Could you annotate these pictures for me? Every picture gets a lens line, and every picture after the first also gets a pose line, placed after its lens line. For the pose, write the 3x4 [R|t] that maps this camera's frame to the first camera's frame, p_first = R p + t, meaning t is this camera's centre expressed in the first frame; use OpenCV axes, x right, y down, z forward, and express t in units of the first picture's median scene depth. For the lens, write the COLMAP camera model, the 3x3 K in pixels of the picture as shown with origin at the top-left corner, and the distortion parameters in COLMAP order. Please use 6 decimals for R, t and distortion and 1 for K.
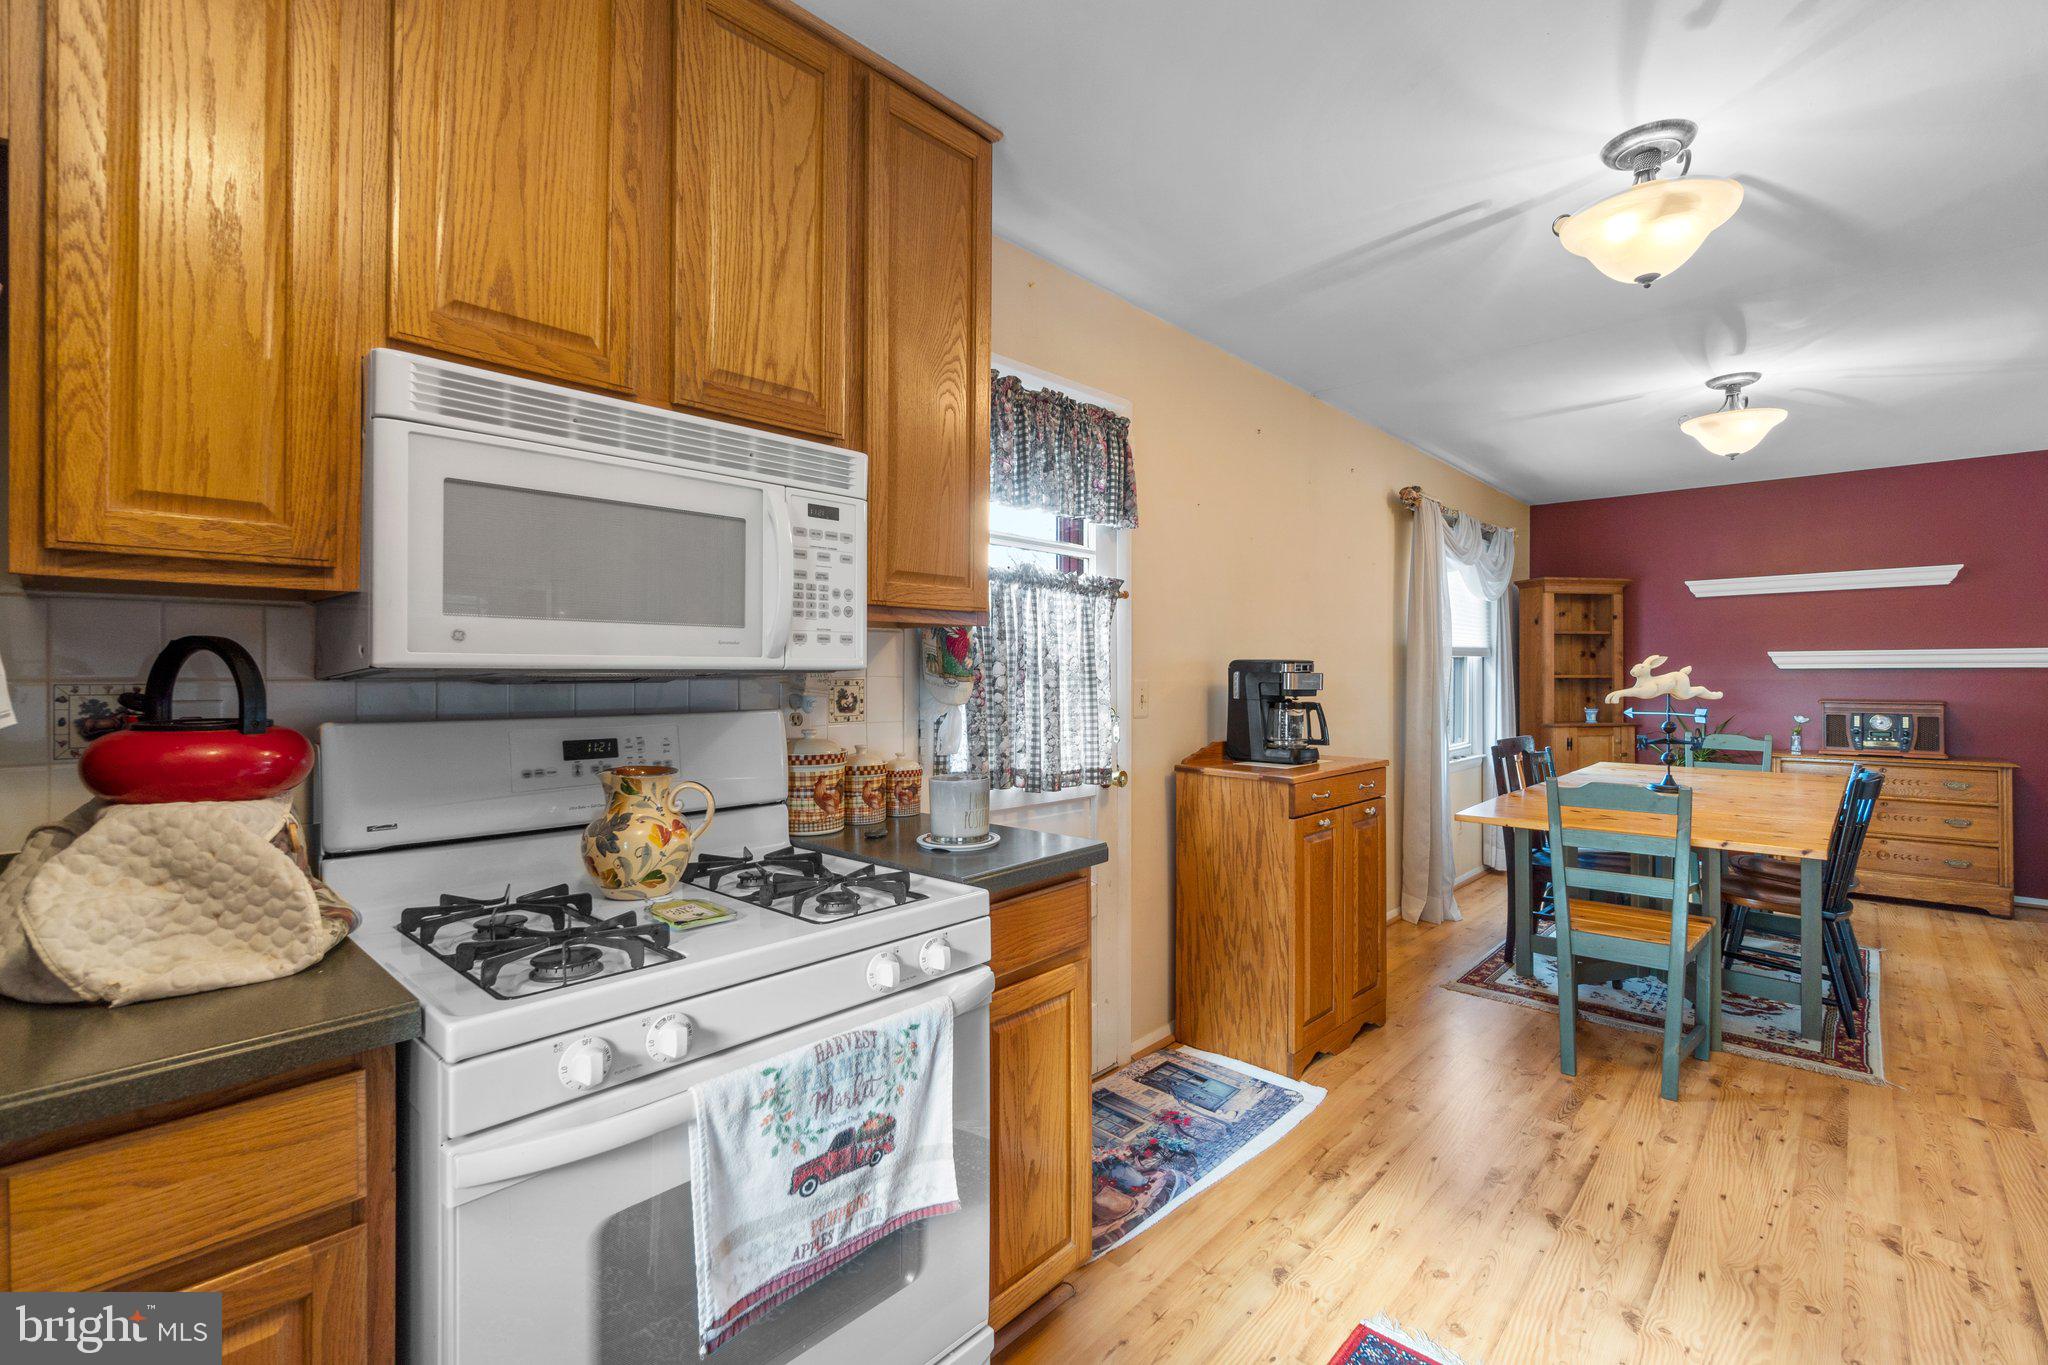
lens RADIAL K [[905.5, 0, 1029.9], [0, 905.5, 667.0], [0, 0, 1]] dist [0.001744, 0.000706]
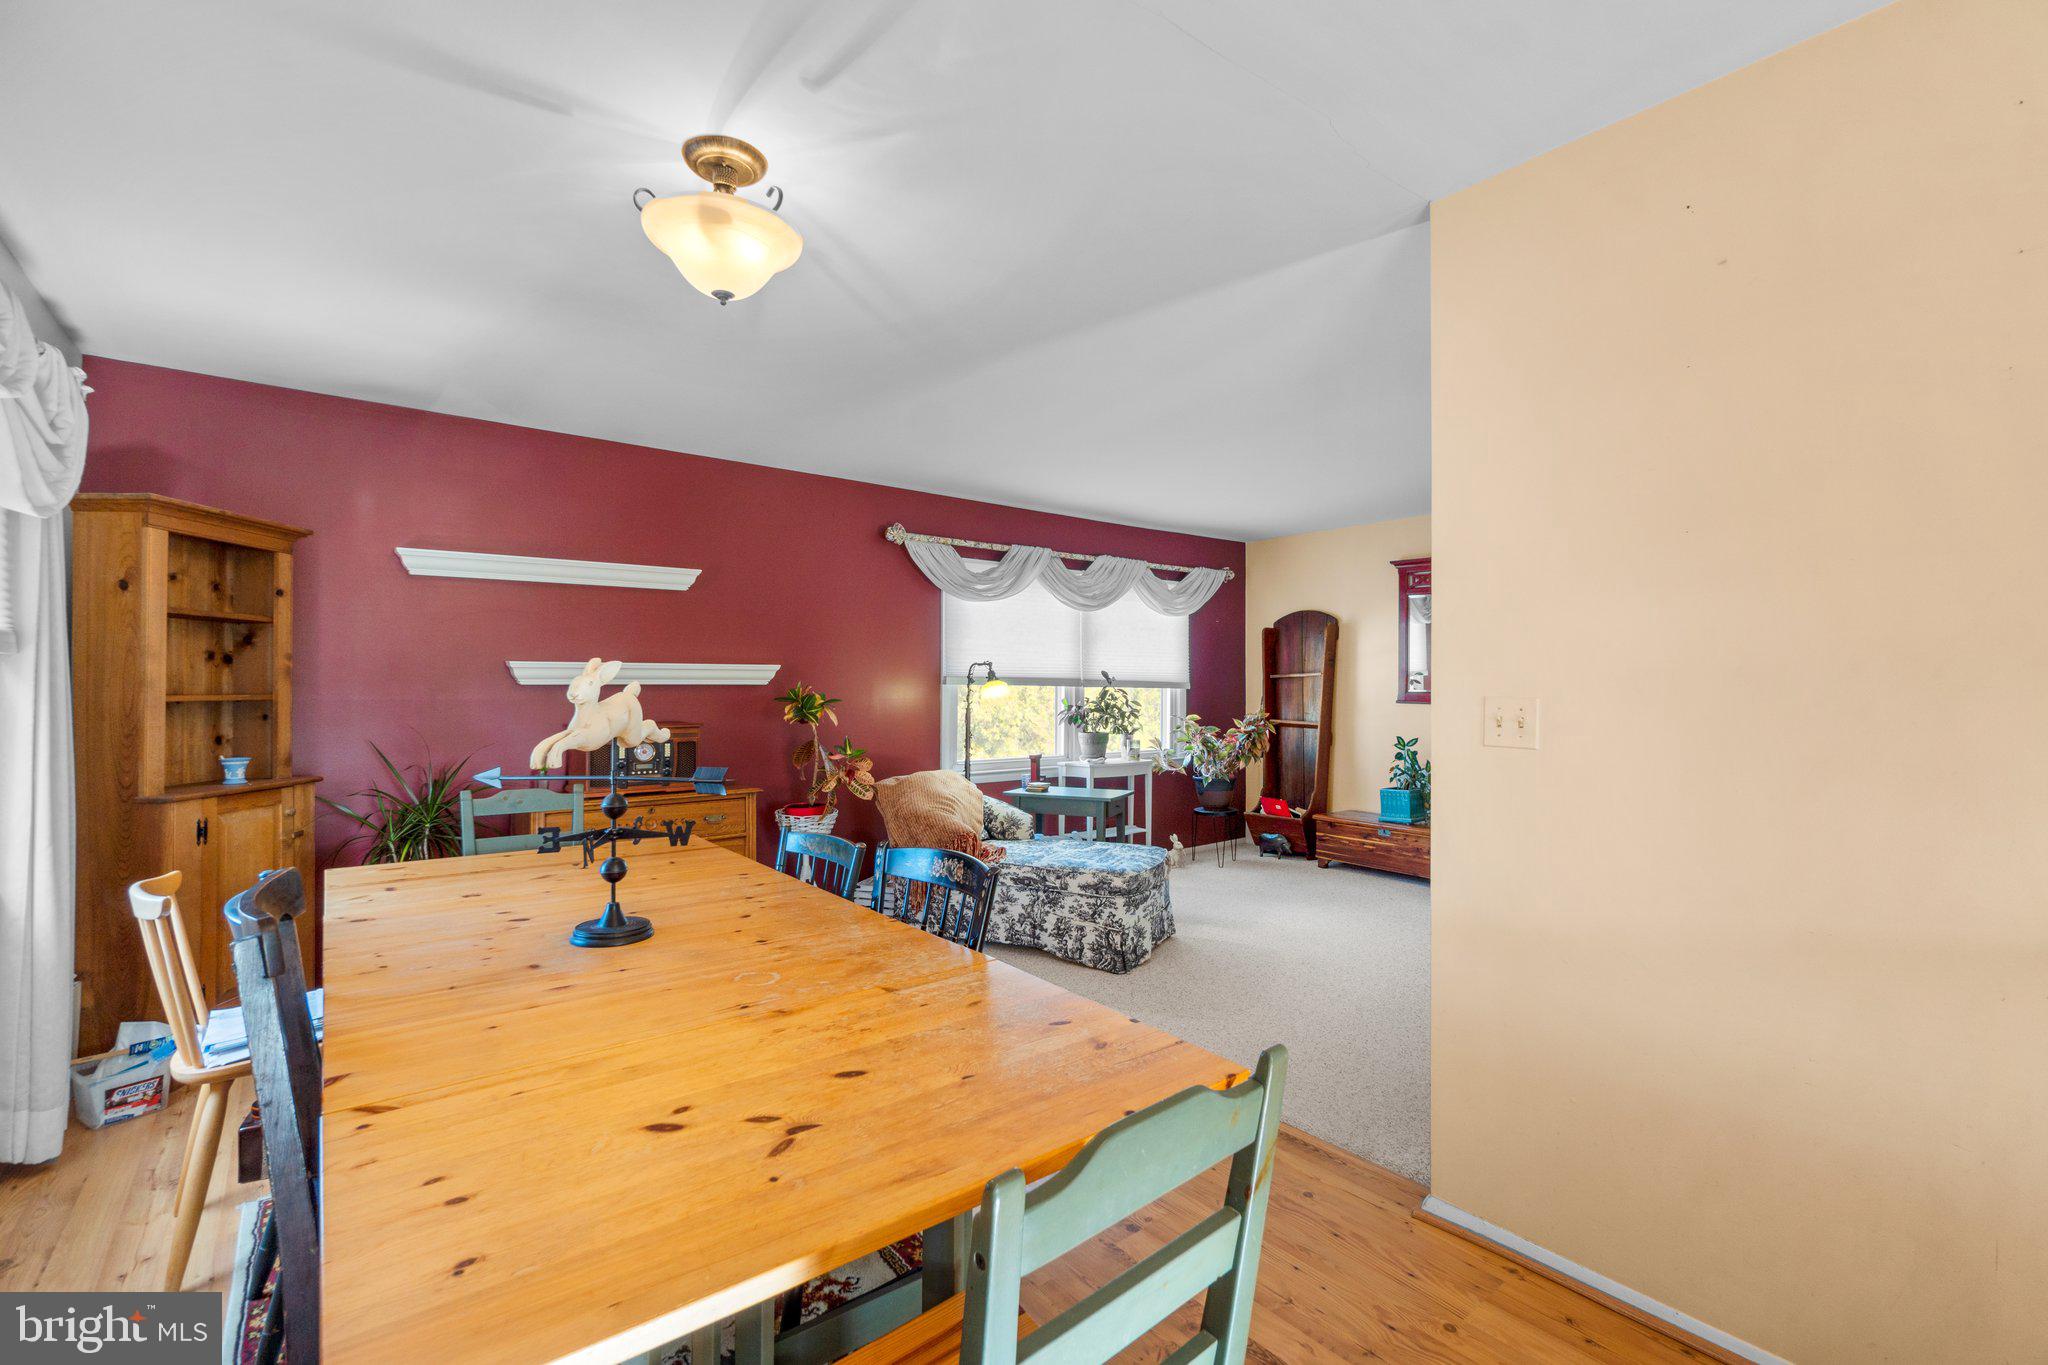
lens RADIAL K [[896.1, 0, 1018.2], [0, 896.1, 680.6], [0, 0, 1]] dist [0.002147, 0.000433]
pose [[0.153432, 0.007864, 0.988128, 0.364972], [-0.007367, 0.999950, -0.006814, 0.000984], [-0.988132, -0.006235, 0.153483, 1.020451]]
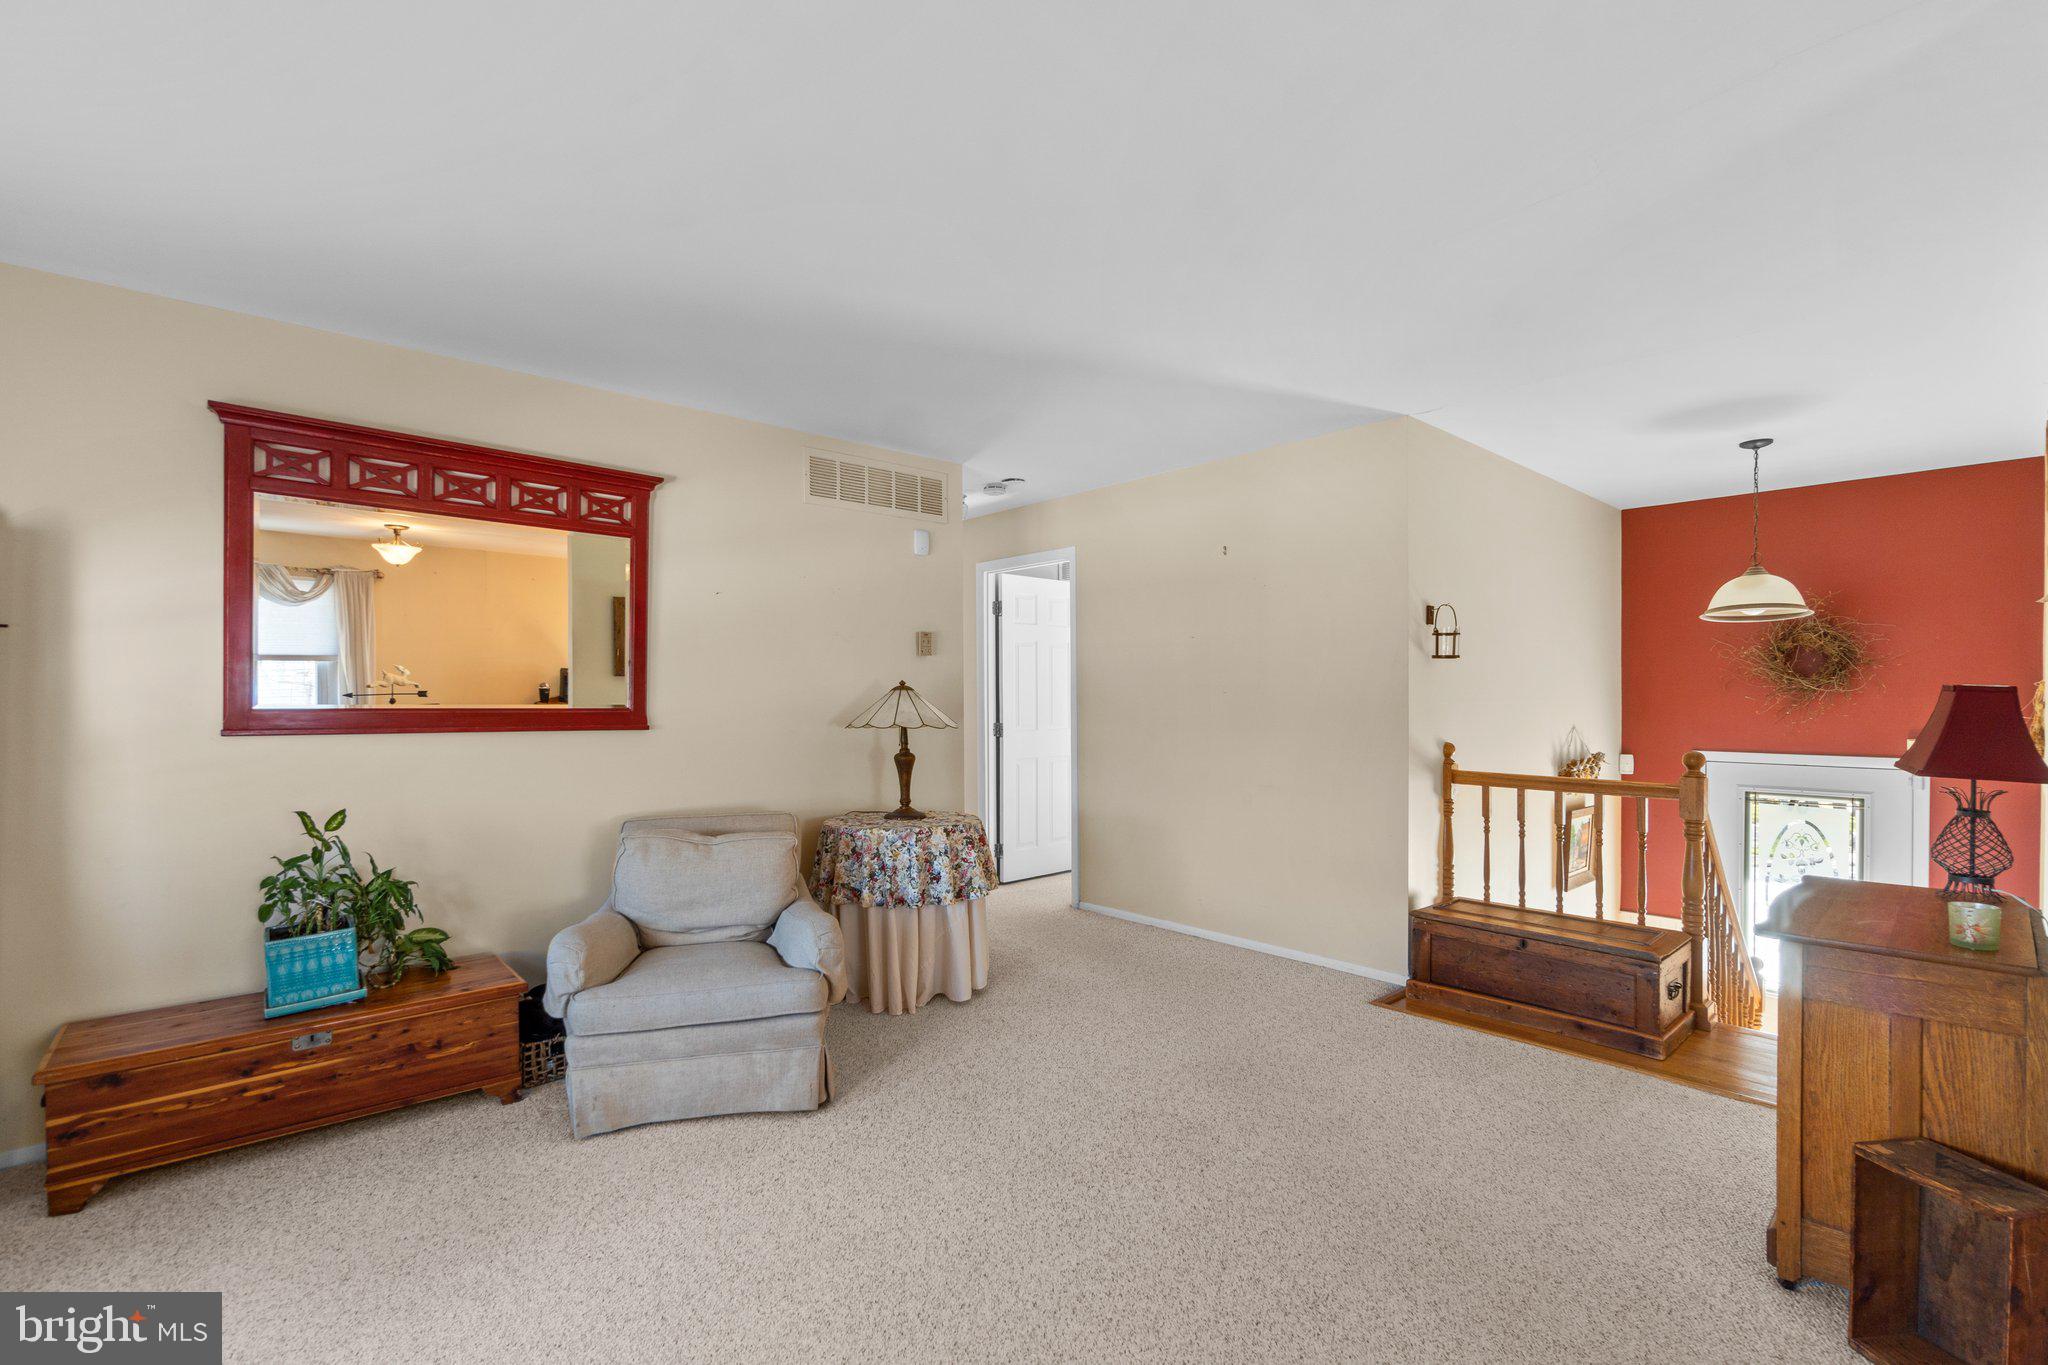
lens RADIAL K [[929.4, 0, 992.1], [0, 929.4, 703.2], [0, 0, 1]] dist [-0.000181, -0.000113]
pose [[-0.995155, 0.004573, 0.098214, 1.849943], [0.005475, 0.999945, 0.008909, -0.005815], [-0.098168, 0.009404, -0.995125, 1.356037]]
